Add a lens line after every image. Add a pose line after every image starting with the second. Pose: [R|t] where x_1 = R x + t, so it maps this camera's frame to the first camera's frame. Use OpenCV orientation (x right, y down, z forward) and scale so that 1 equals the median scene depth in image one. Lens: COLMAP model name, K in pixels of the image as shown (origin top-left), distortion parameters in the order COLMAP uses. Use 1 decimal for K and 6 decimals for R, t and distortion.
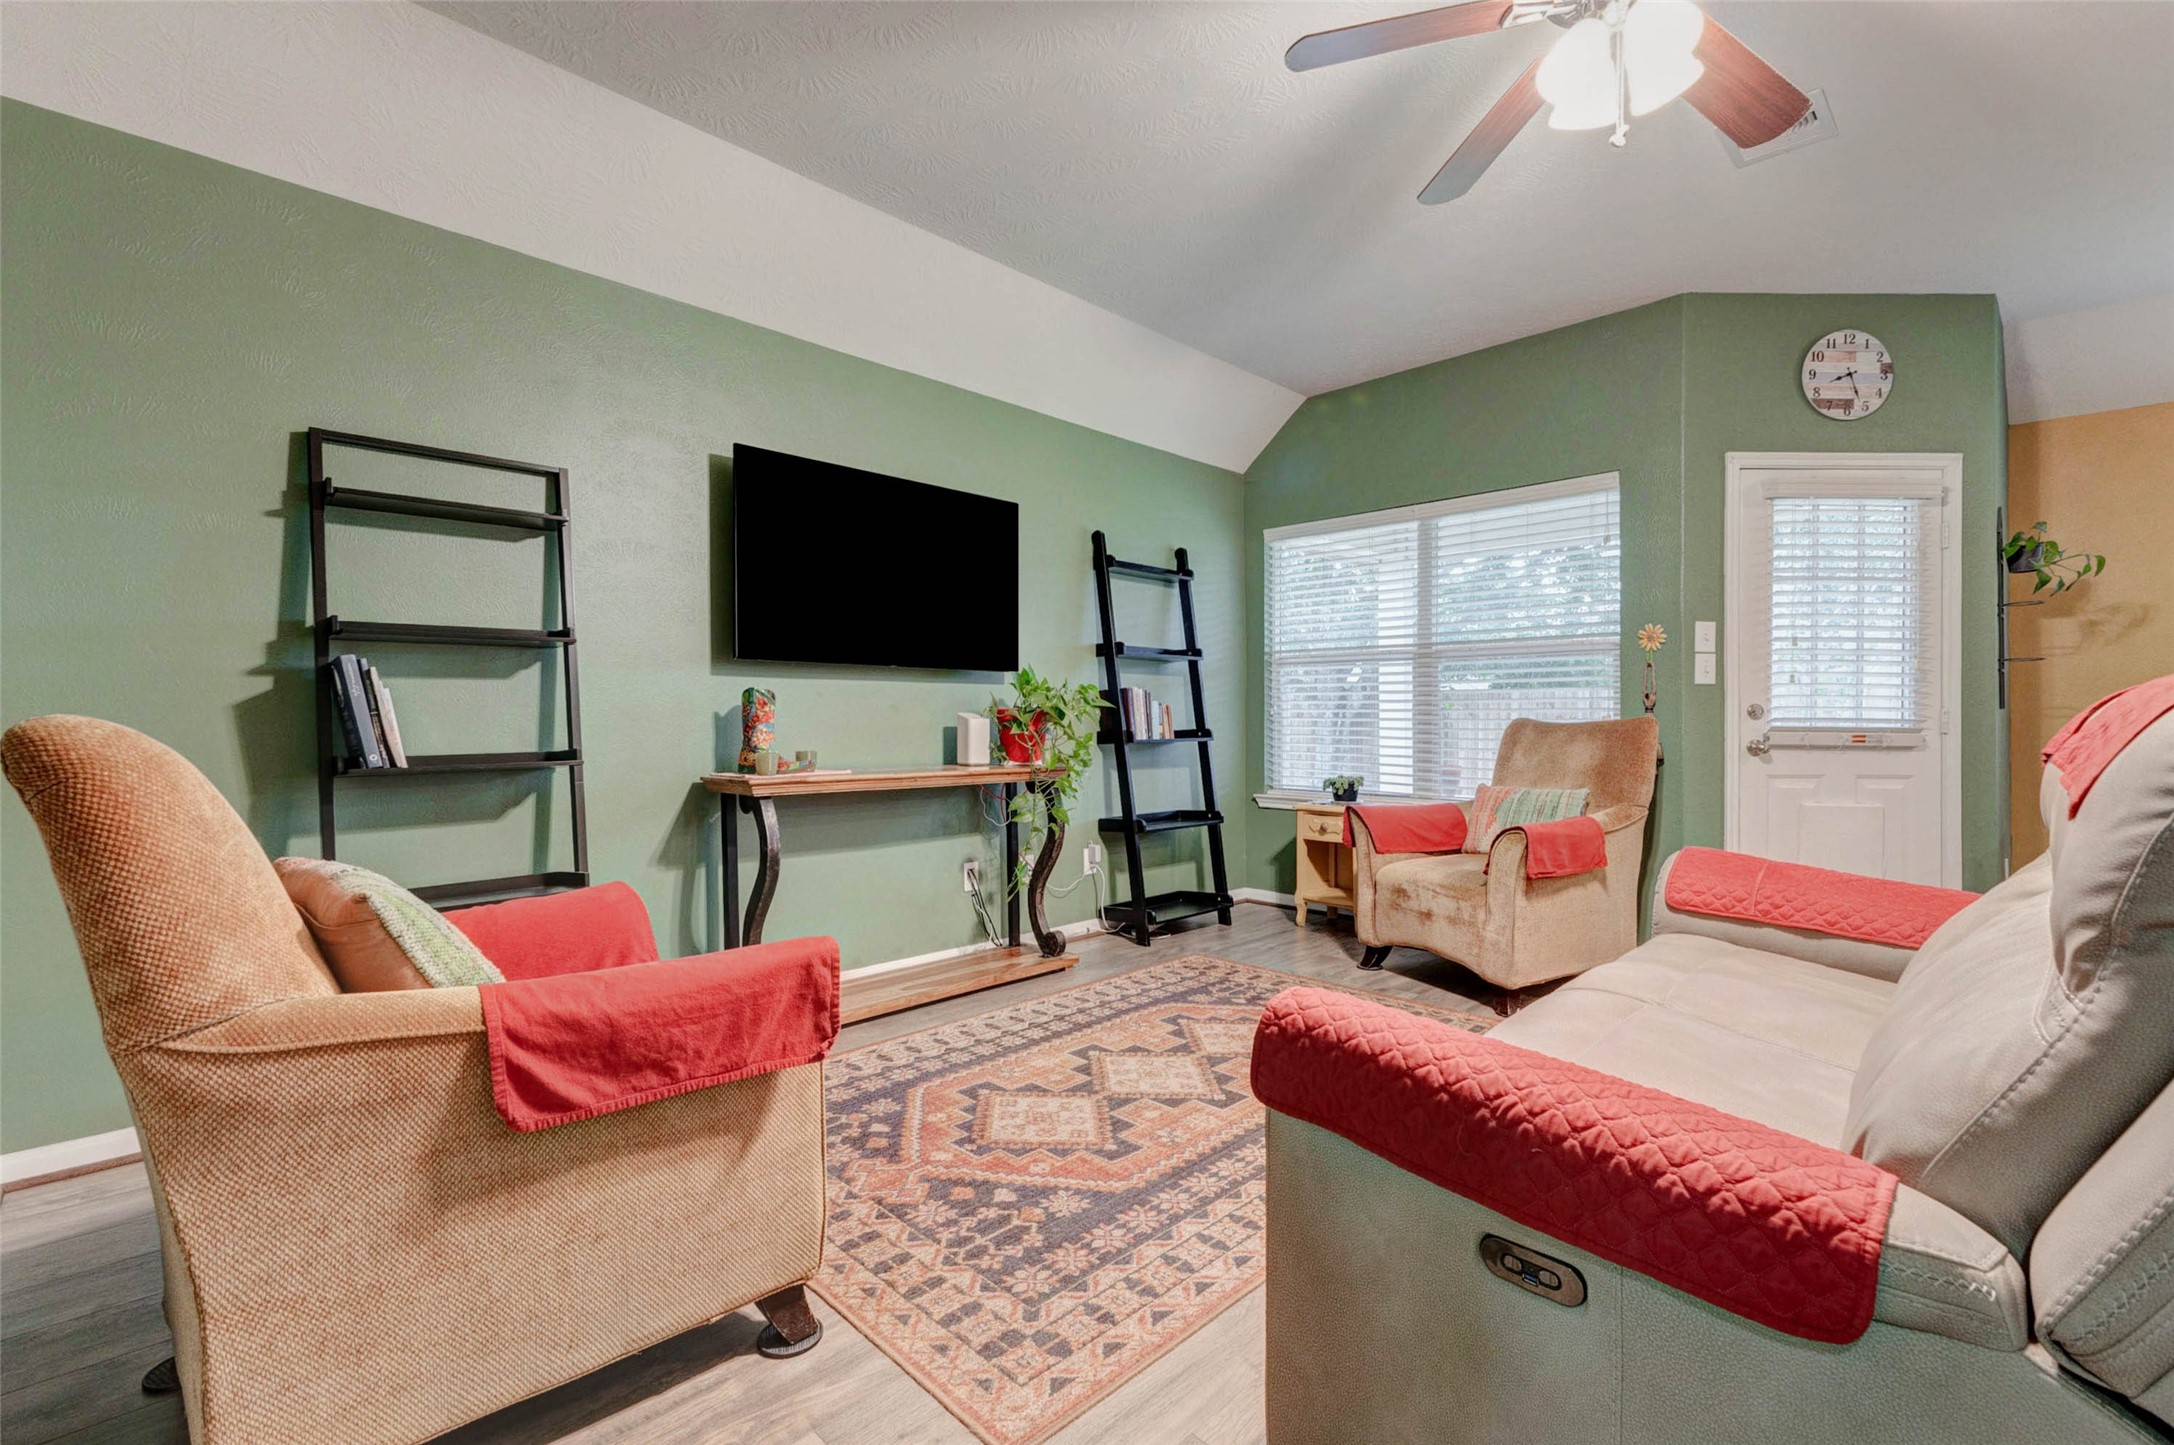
lens RADIAL K [[953.4, 0, 1067.5], [0, 953.4, 723.5], [0, 0, 1]] dist [0.006238, -0.000722]
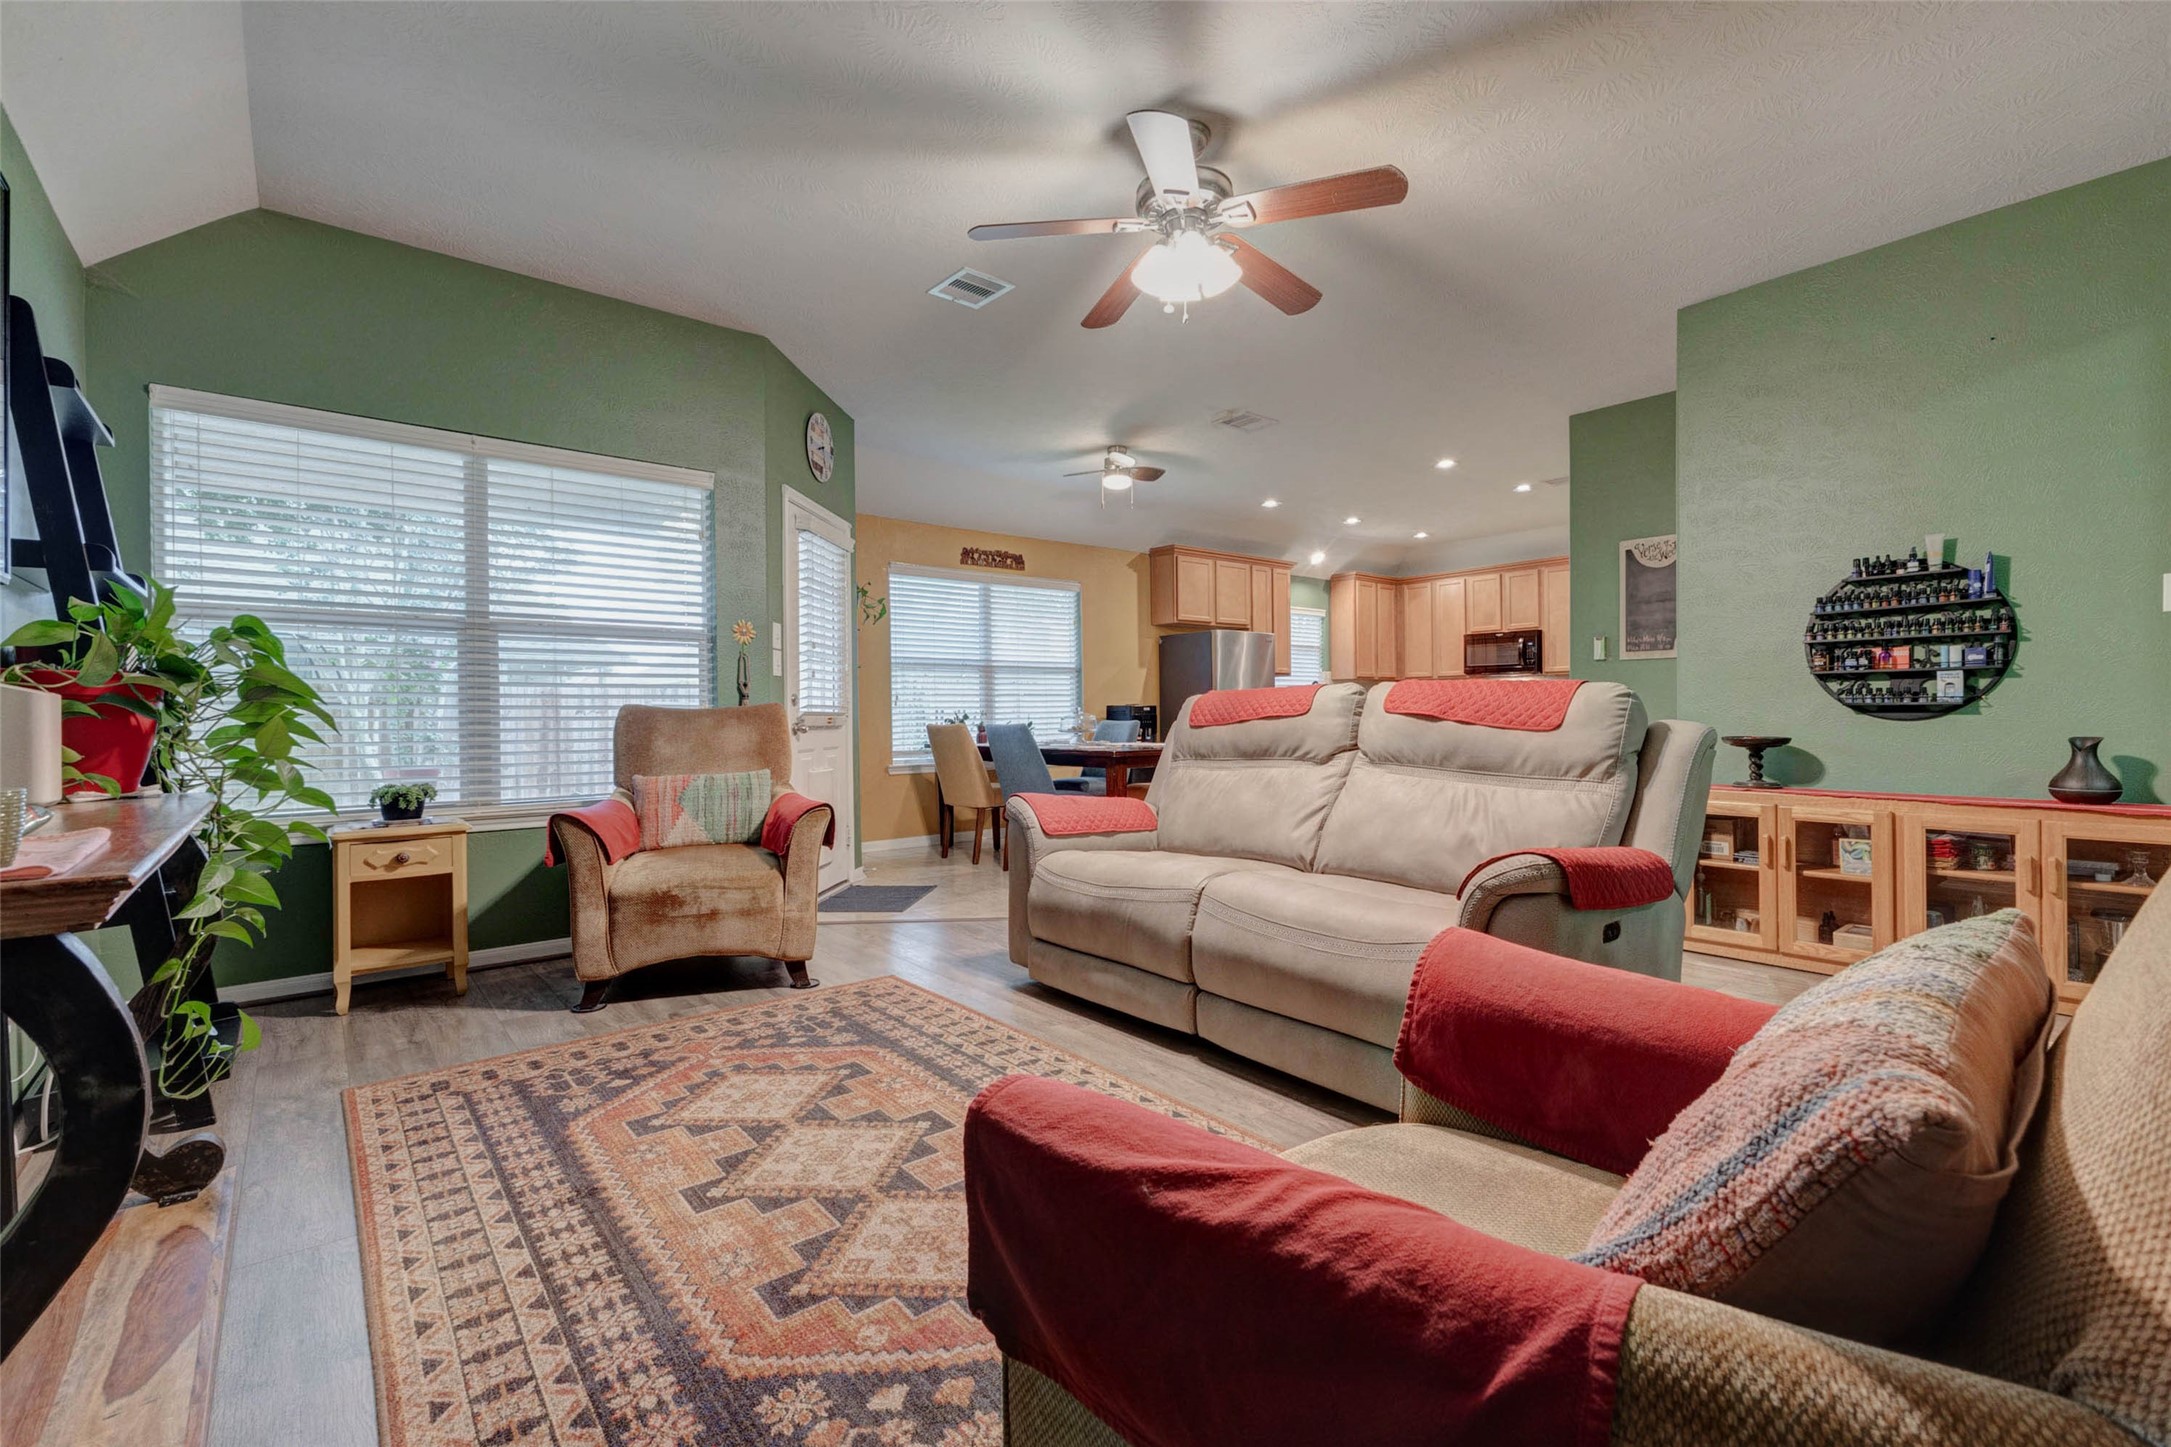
lens RADIAL K [[952.1, 0, 1100.4], [0, 952.1, 723.3], [0, 0, 1]] dist [0.006238, -0.000722]
pose [[0.060504, -0.011596, 0.998101, -0.511445], [0.011474, 0.999875, 0.010921, 0.009443], [-0.998102, 0.010791, 0.060630, 0.564130]]
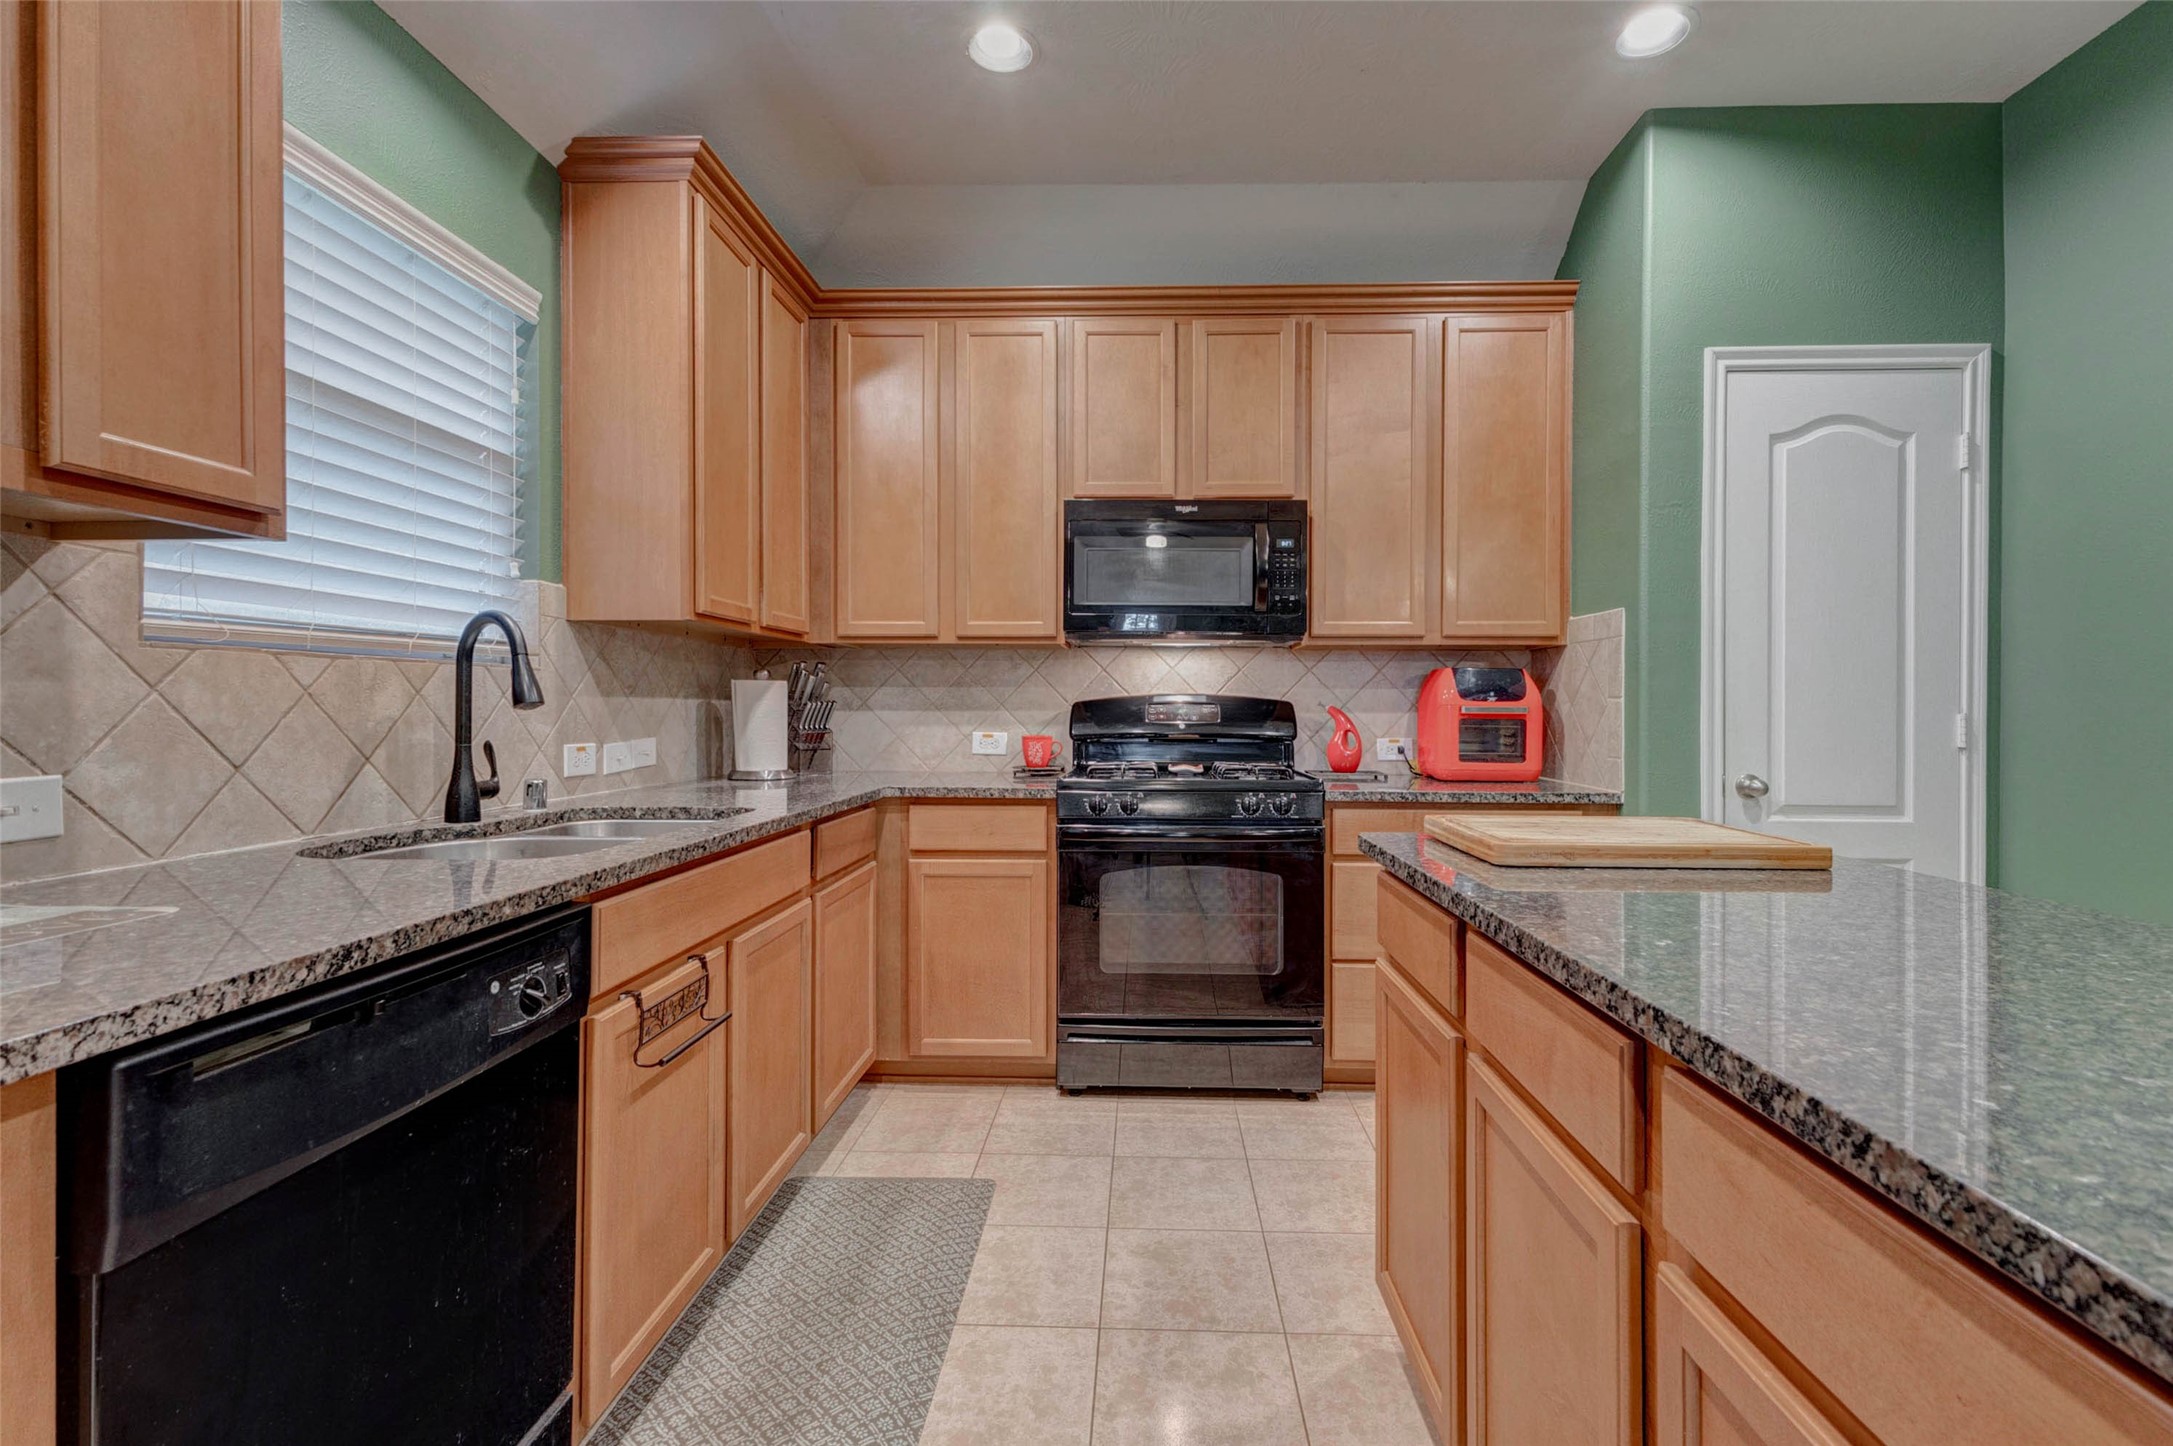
lens RADIAL K [[953.0, 0, 1129.9], [0, 953.0, 709.4], [0, 0, 1]] dist [0.006238, -0.000722]
pose [[-0.704516, -0.008984, 0.709632, 1.618383], [-0.005184, 0.999958, 0.007513, -0.026494], [-0.709670, 0.001614, -0.704533, 0.233952]]
